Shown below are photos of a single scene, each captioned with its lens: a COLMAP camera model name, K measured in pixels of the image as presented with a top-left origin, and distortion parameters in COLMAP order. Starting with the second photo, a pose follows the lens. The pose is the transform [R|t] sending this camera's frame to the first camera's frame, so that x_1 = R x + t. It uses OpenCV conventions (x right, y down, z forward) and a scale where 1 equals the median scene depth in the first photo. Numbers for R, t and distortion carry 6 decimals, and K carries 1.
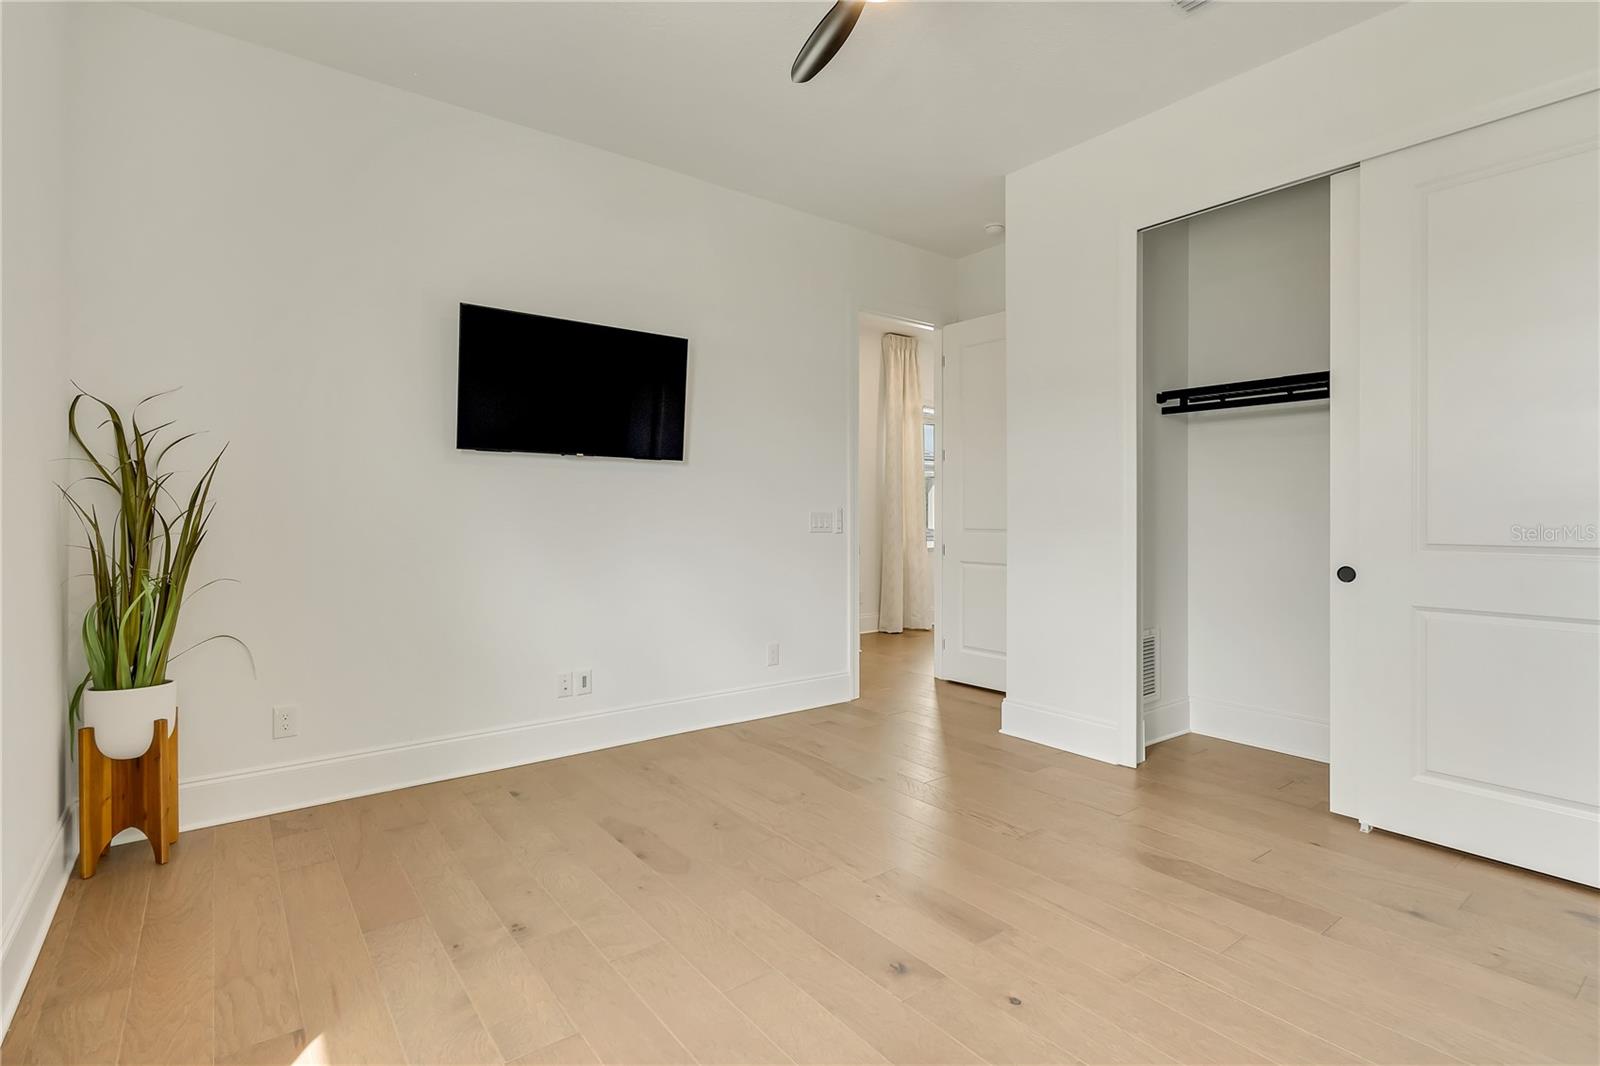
lens RADIAL K [[787.2, 0, 793.1], [0, 787.2, 499.3], [0, 0, 1]] dist [-0.000101, -0.000033]
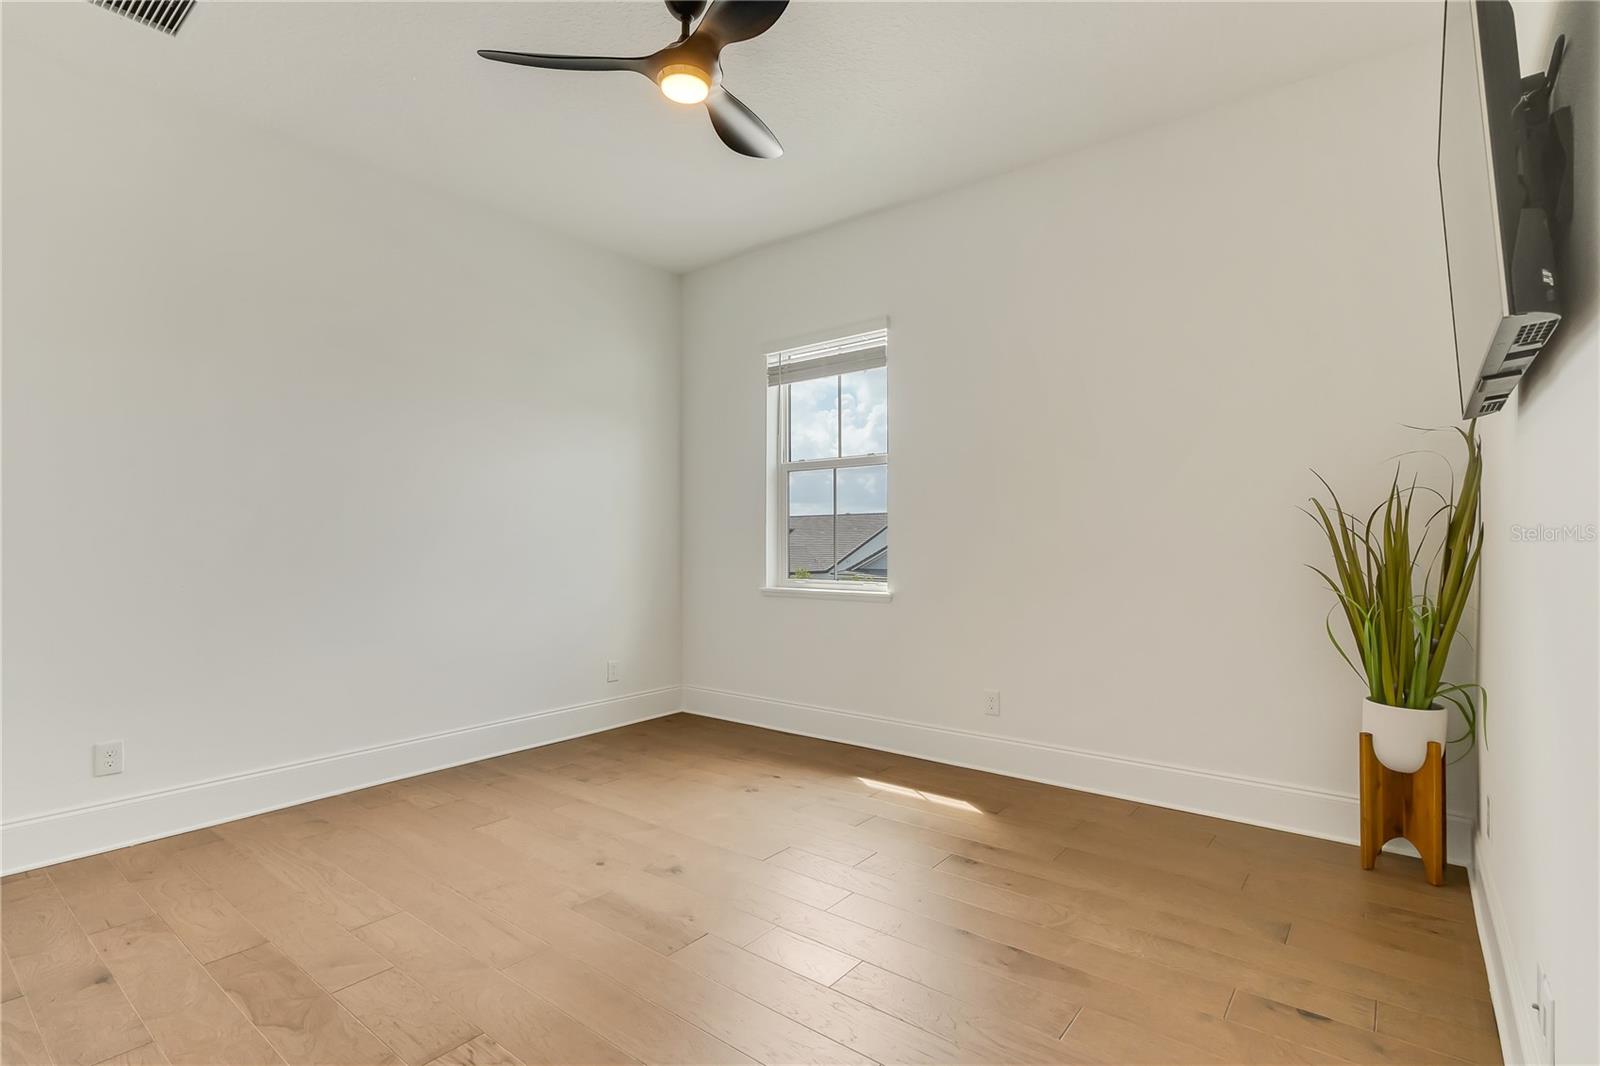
lens RADIAL K [[766.1, 0, 799.7], [0, 766.1, 544.1], [0, 0, 1]] dist [-0.002180, -0.000269]
pose [[-0.967293, 0.001085, -0.253659, 0.205217], [0.004675, 0.999897, -0.013550, 0.033397], [0.253618, -0.014293, -0.967199, 1.841380]]
